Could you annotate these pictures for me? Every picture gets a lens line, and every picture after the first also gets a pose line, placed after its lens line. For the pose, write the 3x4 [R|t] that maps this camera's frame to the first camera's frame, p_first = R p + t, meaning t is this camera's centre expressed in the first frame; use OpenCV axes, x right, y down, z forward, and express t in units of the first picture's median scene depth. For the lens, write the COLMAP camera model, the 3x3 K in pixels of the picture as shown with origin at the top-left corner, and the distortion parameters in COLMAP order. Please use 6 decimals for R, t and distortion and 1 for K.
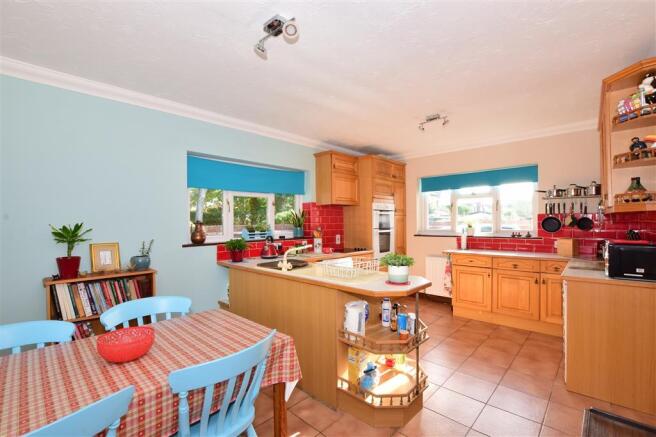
lens RADIAL K [[298.0, 0, 329.0], [0, 298.0, 220.7], [0, 0, 1]] dist [-0.016268, -0.000932]
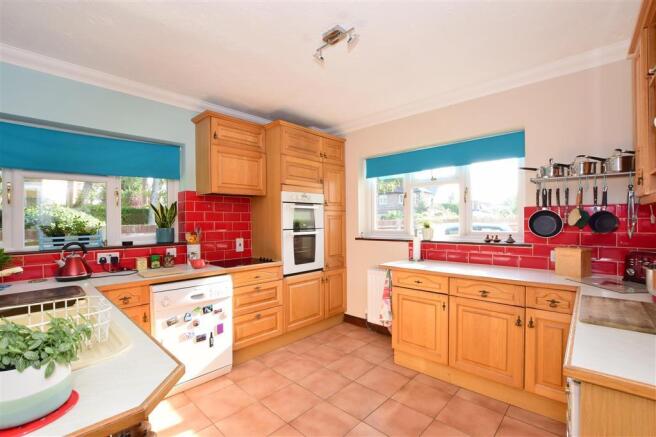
lens RADIAL K [[298.0, 0, 326.7], [0, 298.0, 220.5], [0, 0, 1]] dist [-0.016268, -0.000932]
pose [[0.999995, -0.000694, -0.003050, 0.263756], [0.000707, 0.999990, 0.004458, 0.002936], [0.003047, -0.004460, 0.999985, 0.338373]]
